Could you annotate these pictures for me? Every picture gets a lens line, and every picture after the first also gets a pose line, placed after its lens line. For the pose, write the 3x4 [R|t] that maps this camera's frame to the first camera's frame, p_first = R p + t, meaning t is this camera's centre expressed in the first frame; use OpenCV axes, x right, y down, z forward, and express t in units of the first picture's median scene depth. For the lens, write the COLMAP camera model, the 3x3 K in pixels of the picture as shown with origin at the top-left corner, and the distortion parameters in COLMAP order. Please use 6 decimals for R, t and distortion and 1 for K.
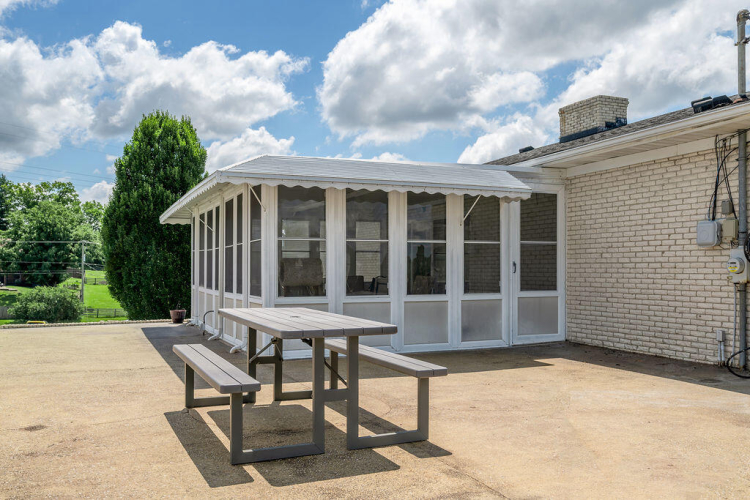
lens RADIAL K [[617.8, 0, 357.3], [0, 617.8, 269.9], [0, 0, 1]] dist [-0.008456, -0.001926]
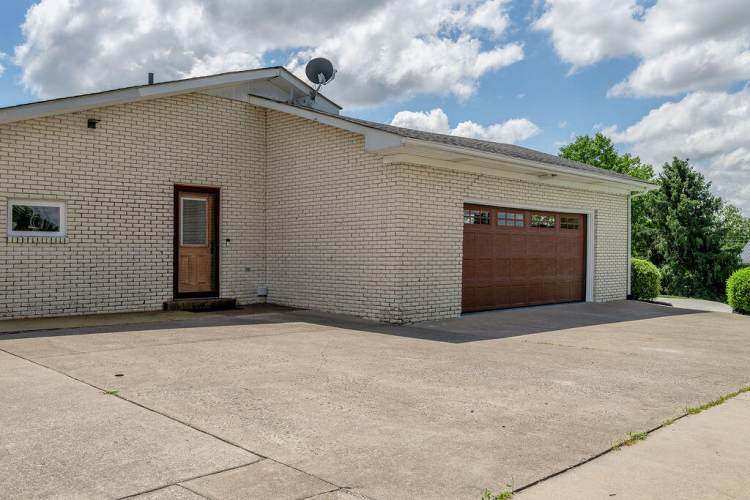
lens RADIAL K [[649.6, 0, 375.1], [0, 649.6, 237.9], [0, 0, 1]] dist [-0.012024, -0.006173]
pose [[0.936758, 0.004027, 0.349955, 0.616439], [0.003194, 0.999794, -0.020055, 0.005558], [-0.349963, 0.019905, 0.936552, -0.461144]]
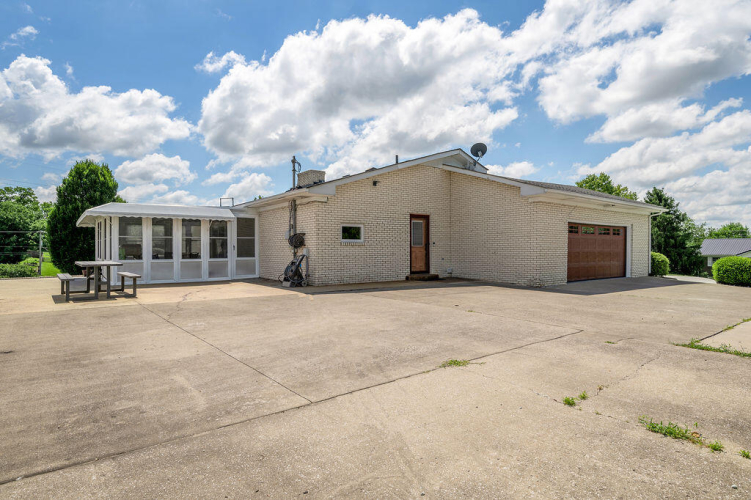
lens RADIAL K [[423.2, 0, 390.1], [0, 423.2, 244.2], [0, 0, 1]] dist [-0.000495, 0.001086]
pose [[0.964985, -0.005514, 0.262247, 0.301611], [0.008893, 0.999892, -0.011698, 0.004523], [-0.262154, 0.013621, 0.964930, -0.591143]]
